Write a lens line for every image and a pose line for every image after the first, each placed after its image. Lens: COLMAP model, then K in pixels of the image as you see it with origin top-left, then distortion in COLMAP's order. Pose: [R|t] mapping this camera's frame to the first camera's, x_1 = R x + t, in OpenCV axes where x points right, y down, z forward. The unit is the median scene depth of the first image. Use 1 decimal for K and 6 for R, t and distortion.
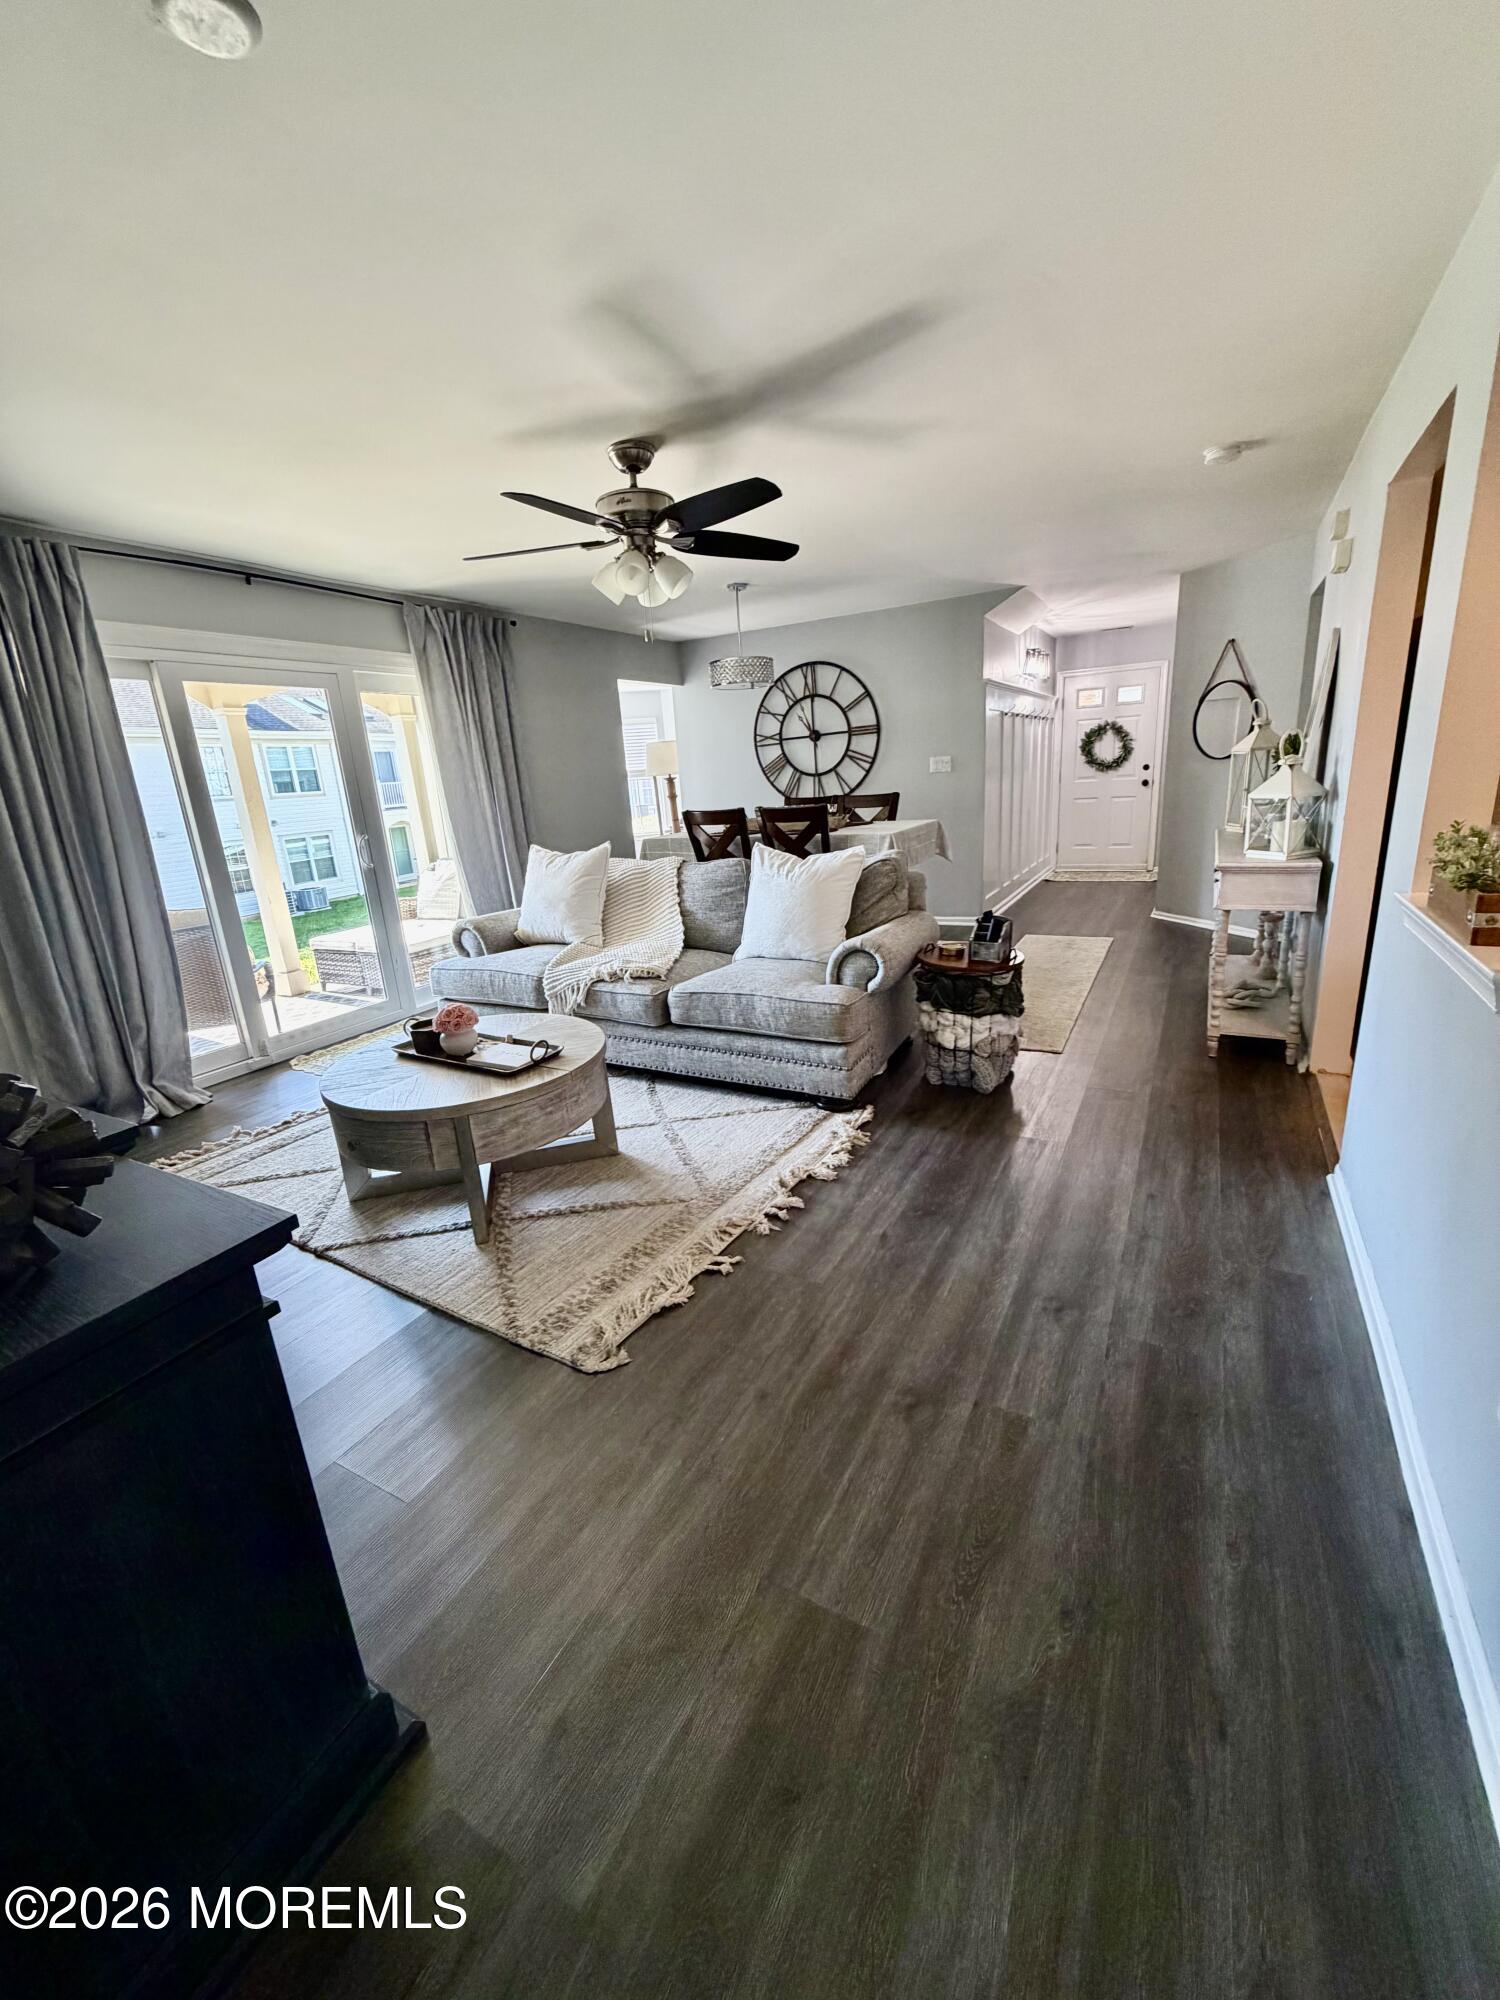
lens RADIAL K [[795.0, 0, 748.1], [0, 795.0, 996.6], [0, 0, 1]] dist [-0.001174, -0.000388]
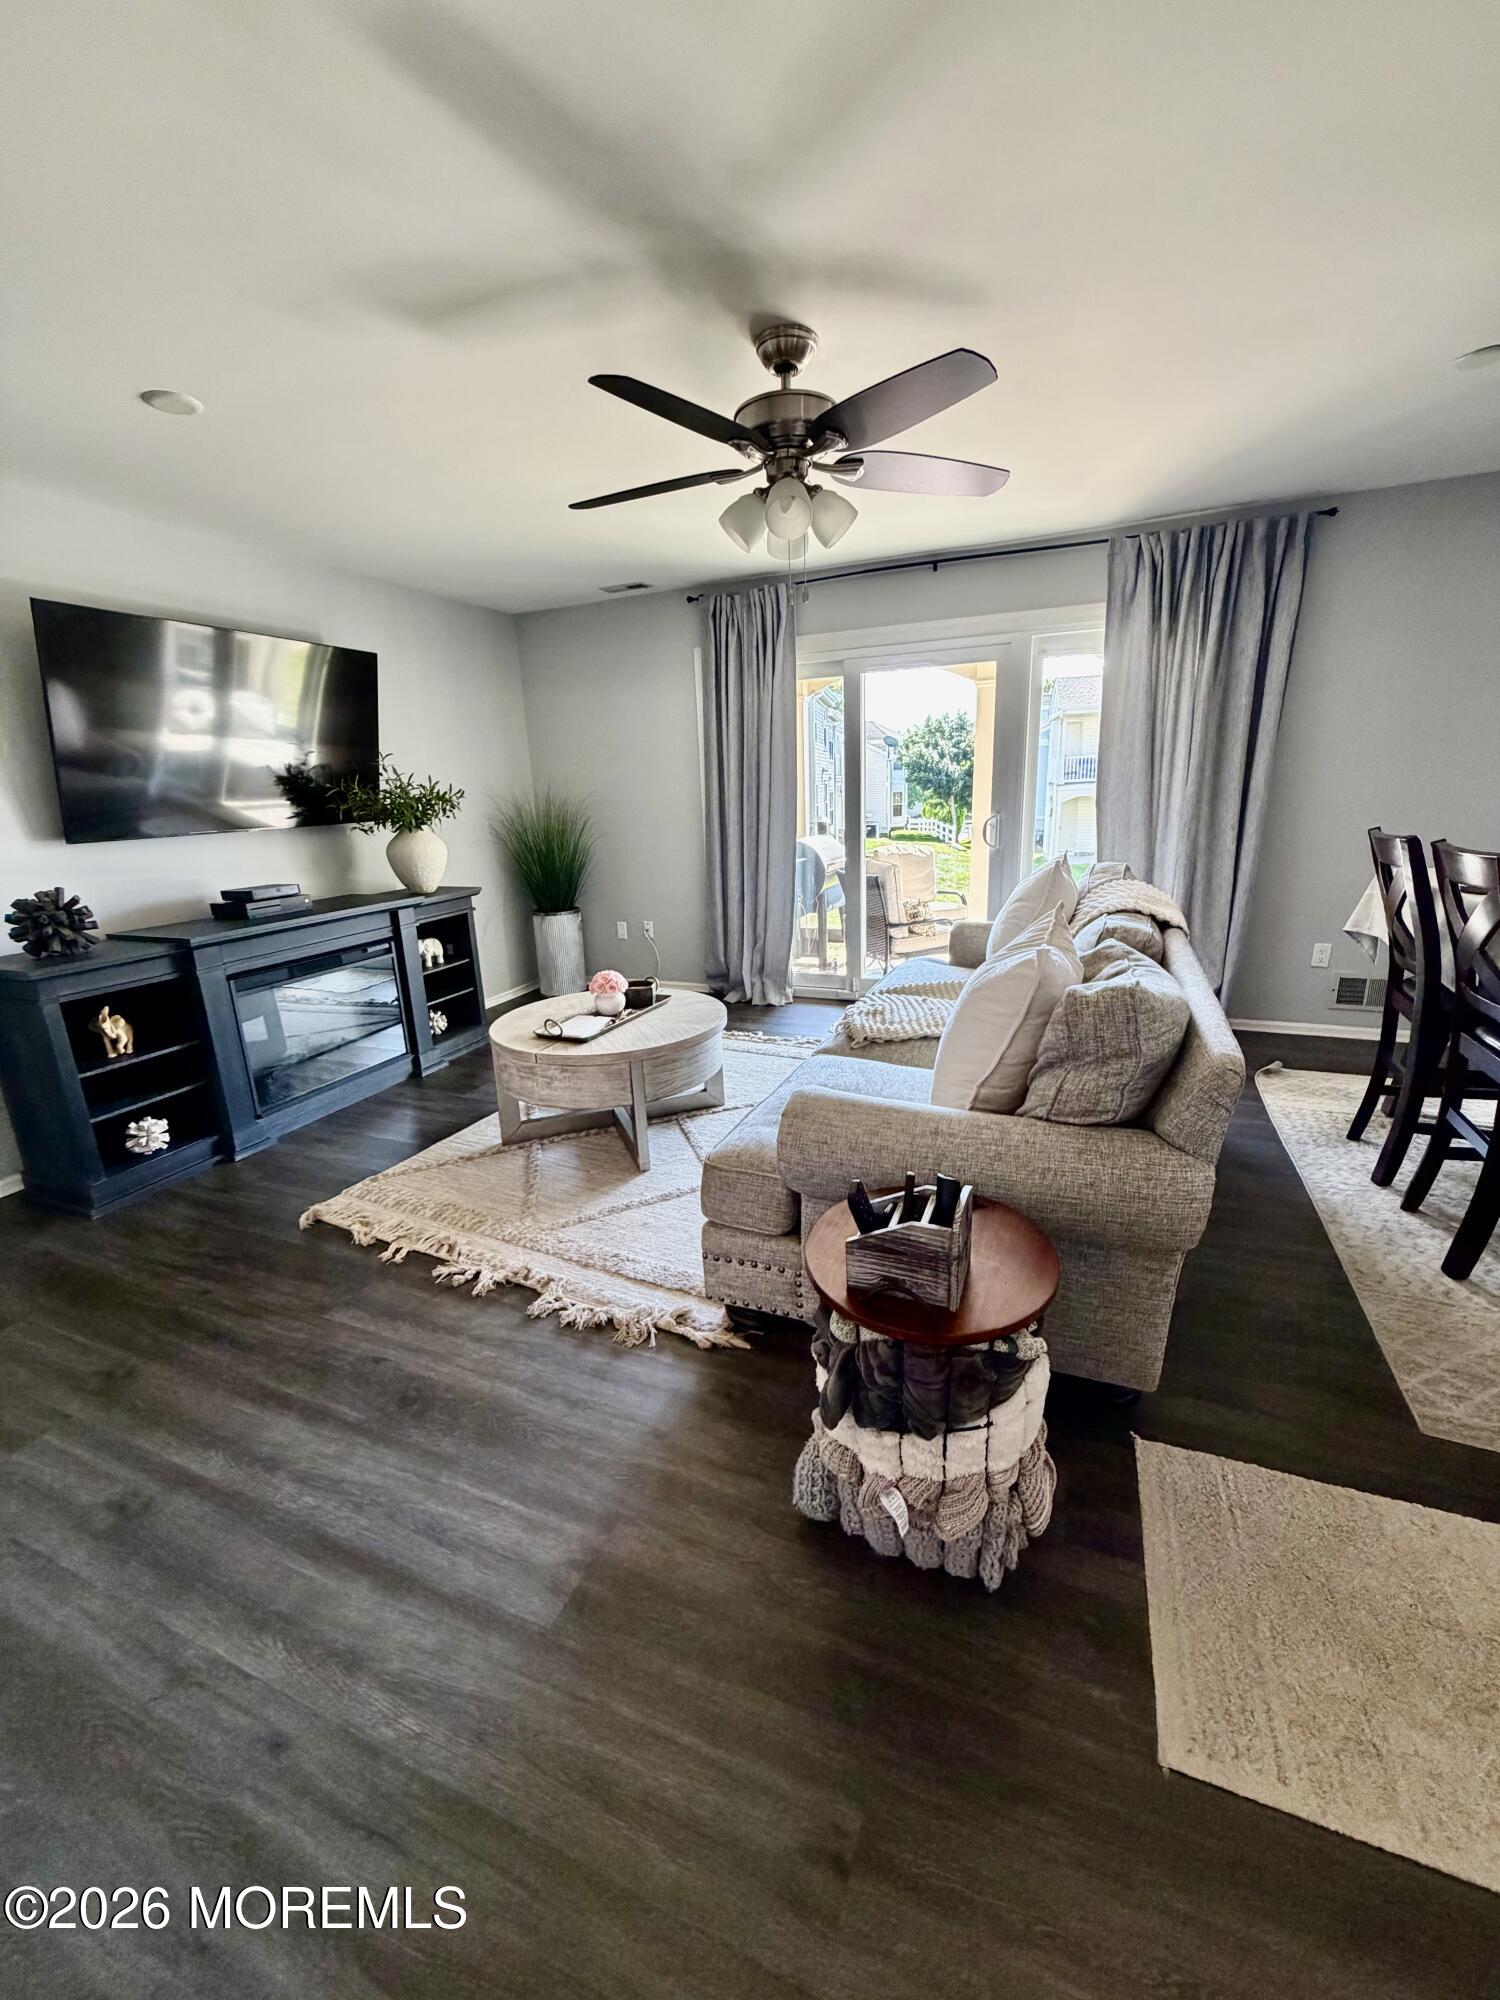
lens RADIAL K [[795.0, 0, 748.1], [0, 795.0, 996.6], [0, 0, 1]] dist [-0.001174, -0.000388]
pose [[0.117750, 0.317285, -0.940992, 0.589989], [-0.244723, 0.927630, 0.282156, -0.259042], [0.962416, 0.197059, 0.186875, 0.759276]]
